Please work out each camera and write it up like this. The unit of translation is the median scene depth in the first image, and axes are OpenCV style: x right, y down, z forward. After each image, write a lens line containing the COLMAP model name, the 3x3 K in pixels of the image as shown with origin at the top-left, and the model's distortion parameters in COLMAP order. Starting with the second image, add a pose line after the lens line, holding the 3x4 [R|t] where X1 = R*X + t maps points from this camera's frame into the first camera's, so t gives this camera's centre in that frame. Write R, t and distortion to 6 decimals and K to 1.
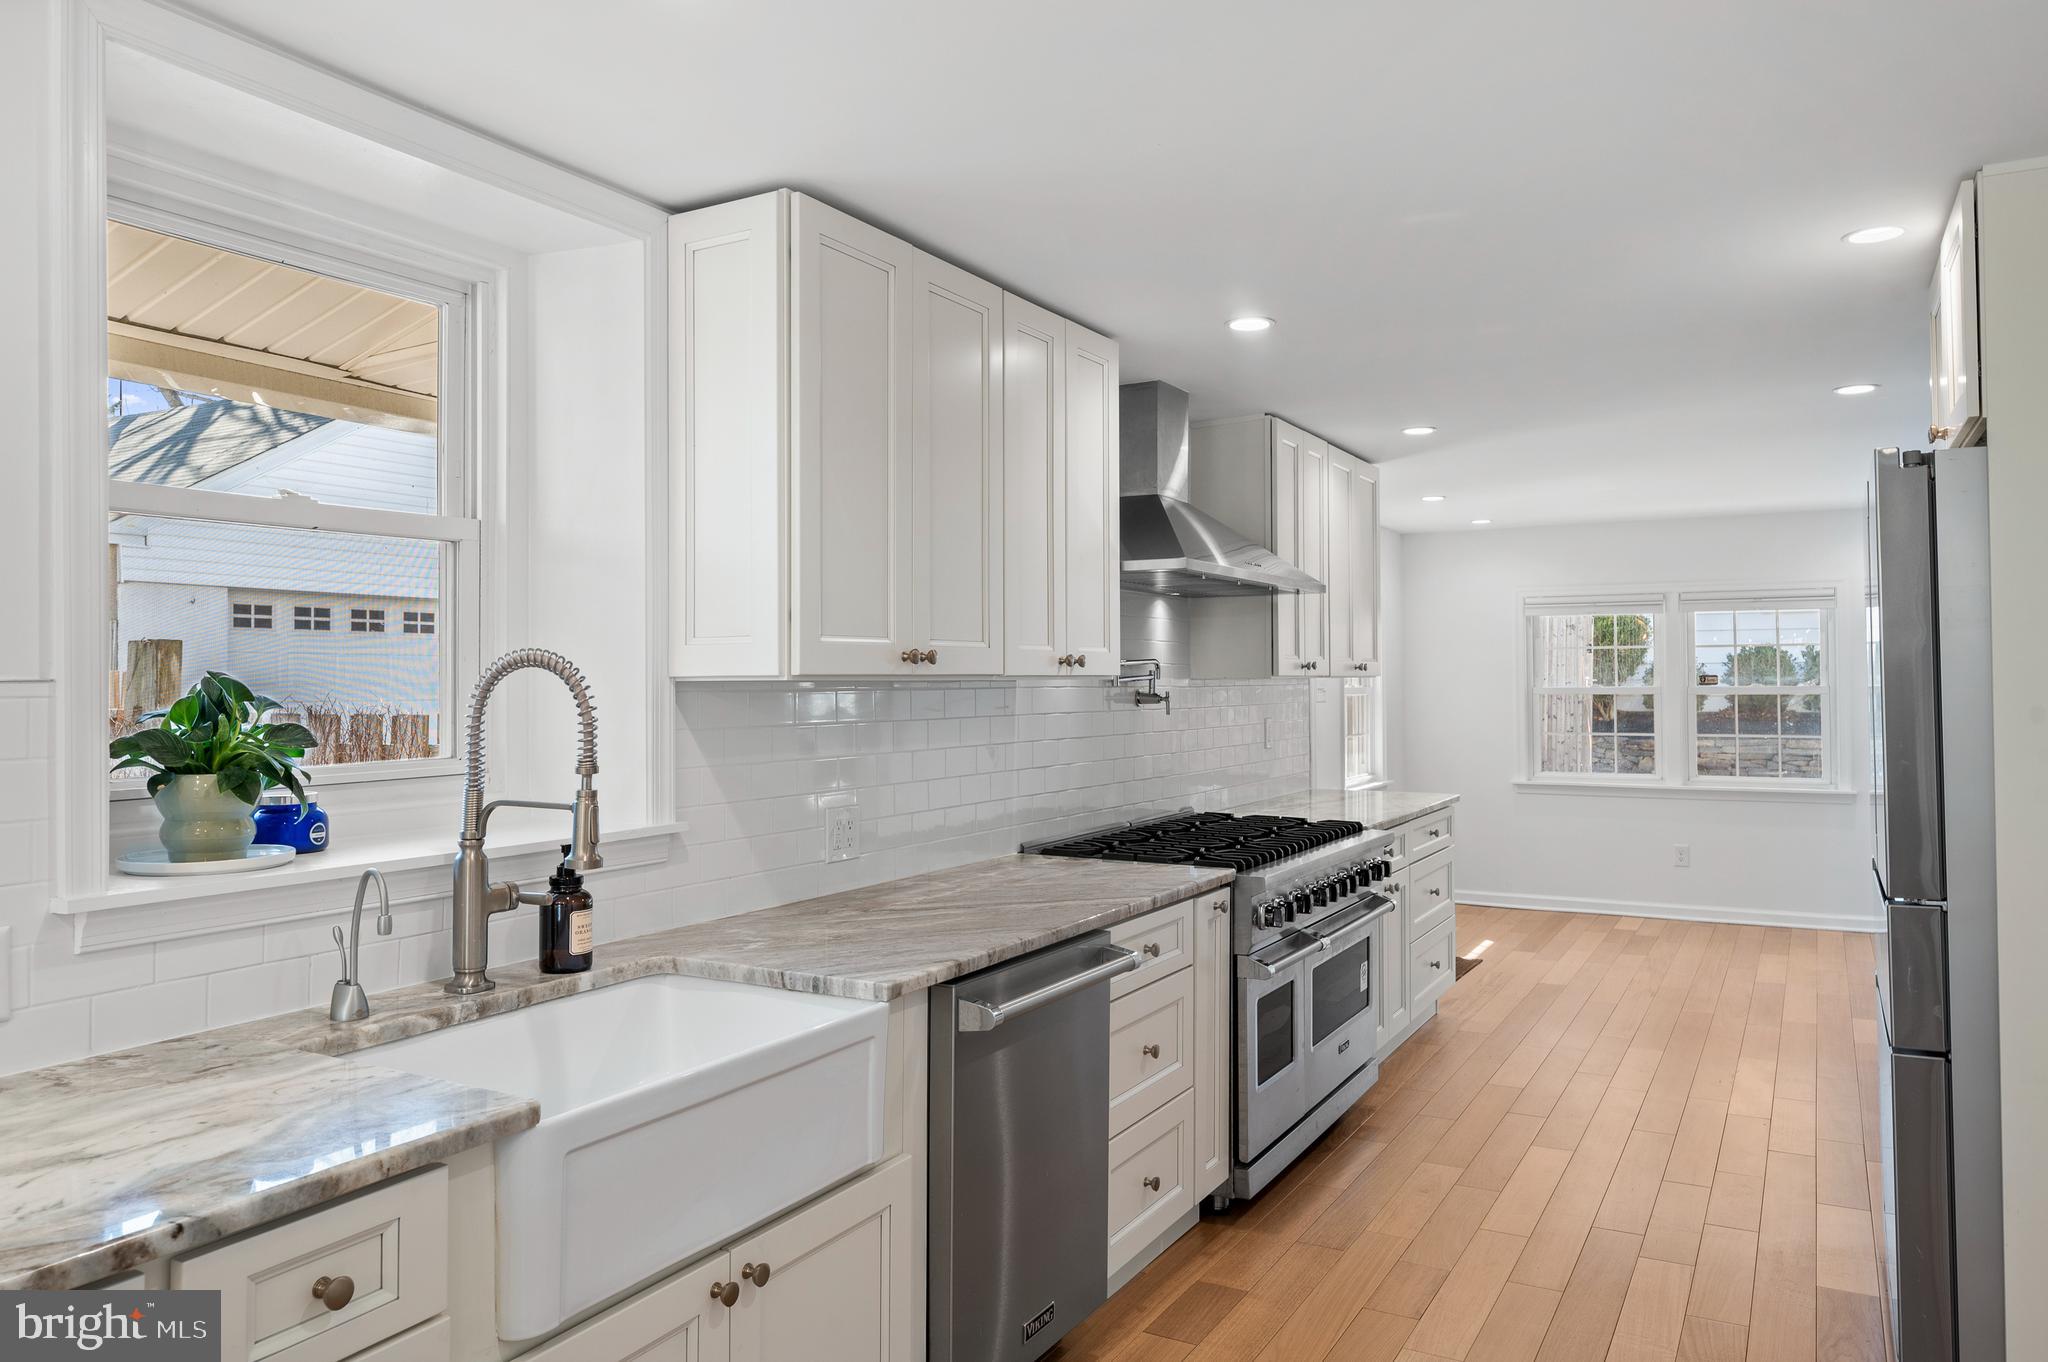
lens RADIAL K [[1403.6, 0, 1023.7], [0, 1403.6, 679.2], [0, 0, 1]] dist [-0.013729, -0.001880]
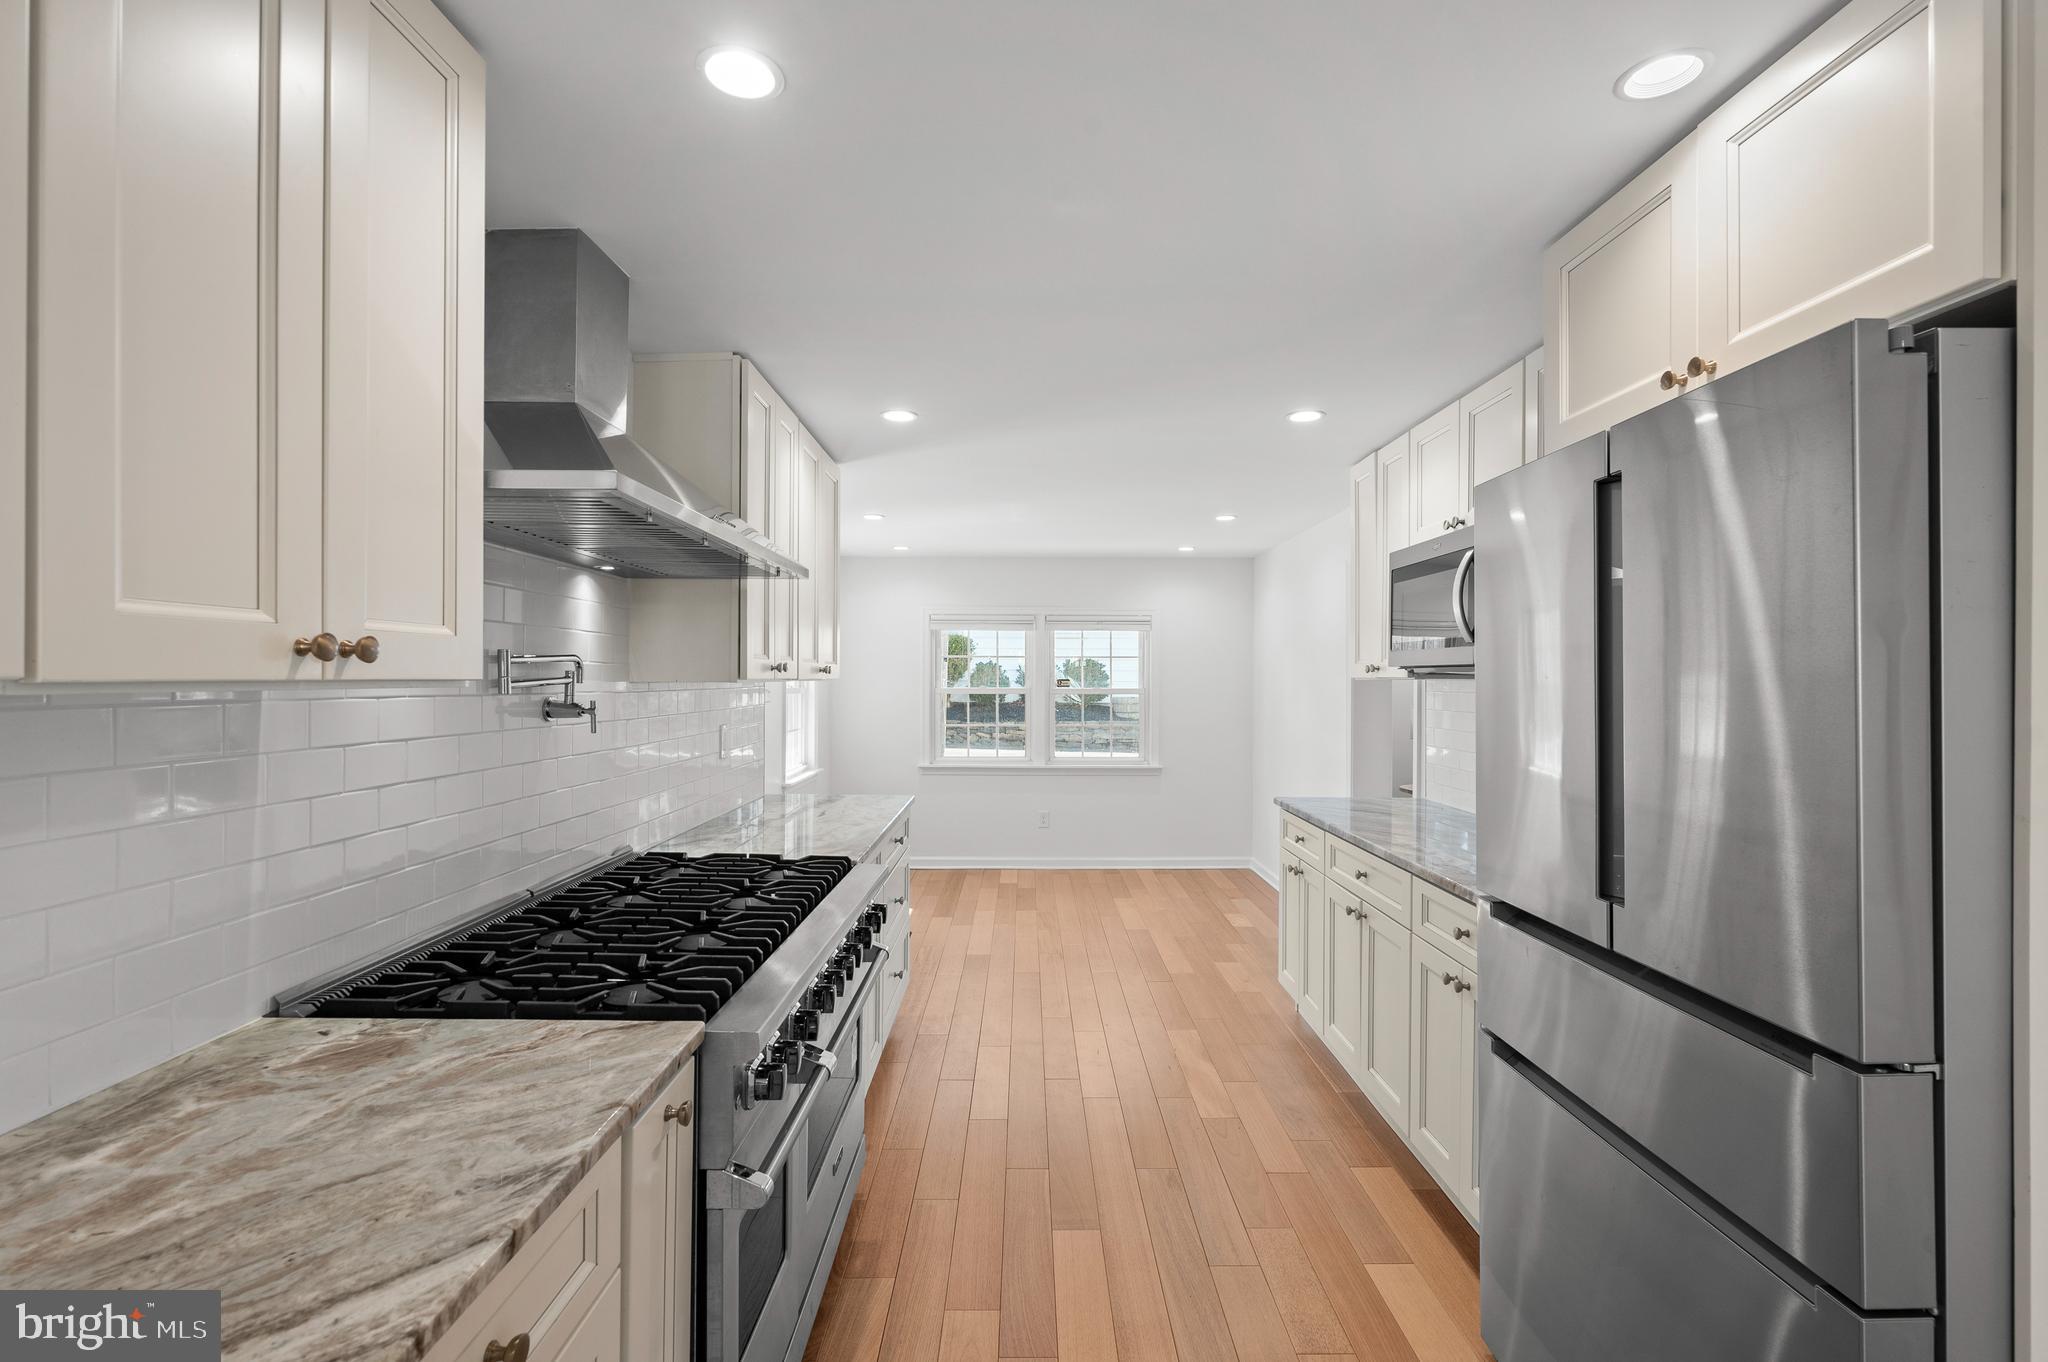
lens RADIAL K [[954.0, 0, 1038.7], [0, 954.0, 678.5], [0, 0, 1]] dist [-0.001146, -0.000927]
pose [[0.869160, 0.009160, 0.494446, 0.059208], [-0.009278, 0.999955, -0.002215, -0.003395], [-0.494444, -0.002662, 0.869206, 0.464661]]
